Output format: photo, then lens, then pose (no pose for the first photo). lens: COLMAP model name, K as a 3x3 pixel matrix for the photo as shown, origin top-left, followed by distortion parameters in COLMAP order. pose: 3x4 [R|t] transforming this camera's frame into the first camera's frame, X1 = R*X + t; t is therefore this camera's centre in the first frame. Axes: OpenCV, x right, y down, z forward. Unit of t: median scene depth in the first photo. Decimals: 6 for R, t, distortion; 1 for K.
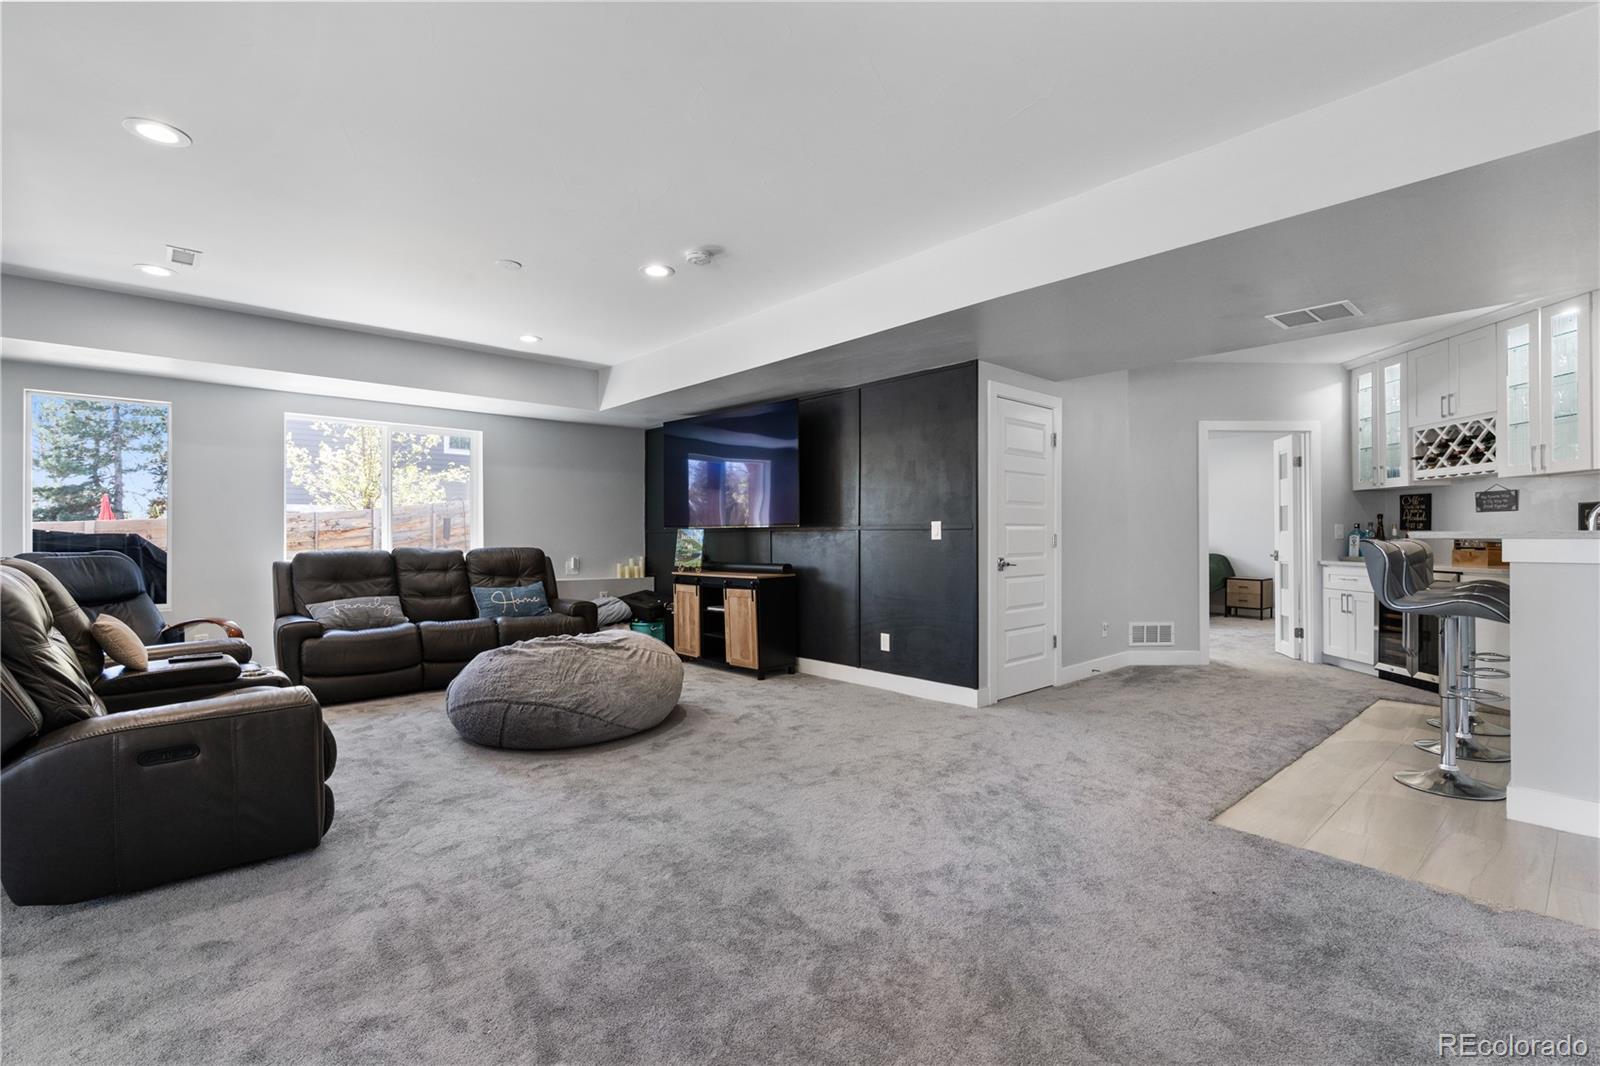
lens RADIAL K [[728.0, 0, 798.9], [0, 728.0, 538.7], [0, 0, 1]] dist [-0.000019, 0.000001]
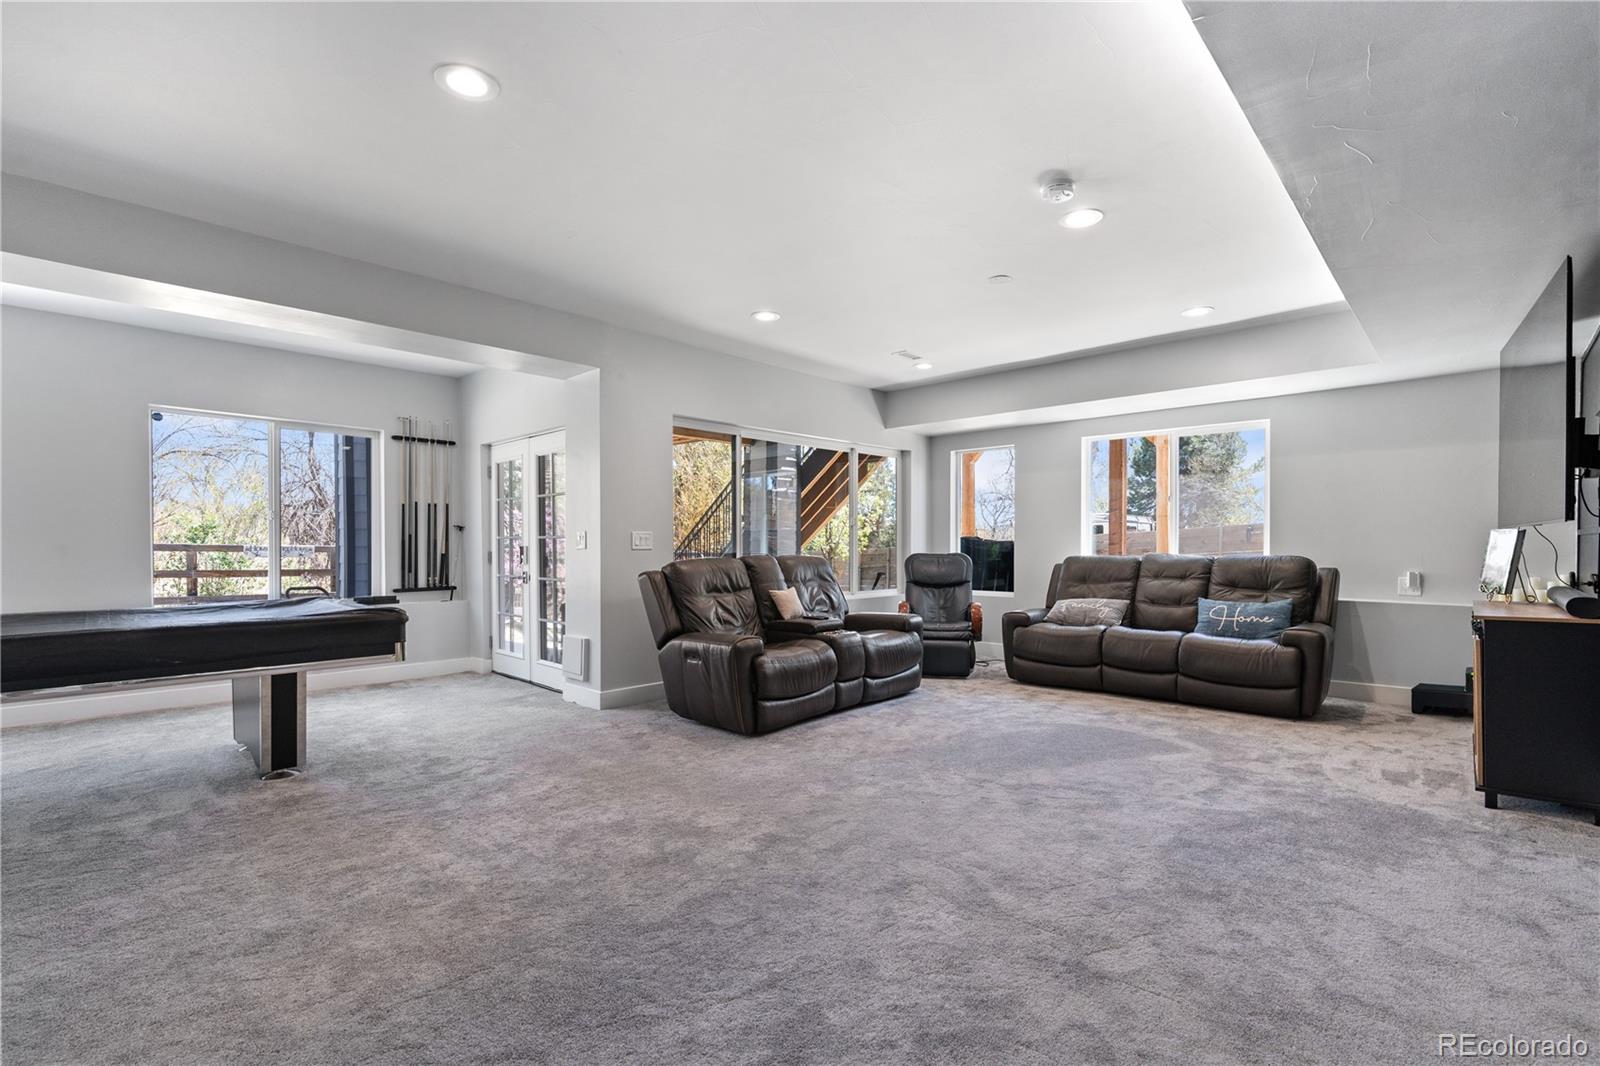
lens RADIAL K [[728.0, 0, 798.9], [0, 728.0, 538.7], [0, 0, 1]] dist [-0.000019, 0.000001]
pose [[0.062296, -0.011650, -0.997990, 0.428266], [-0.000861, 0.999931, -0.011726, 0.003920], [0.998057, 0.001589, 0.062282, 0.452414]]
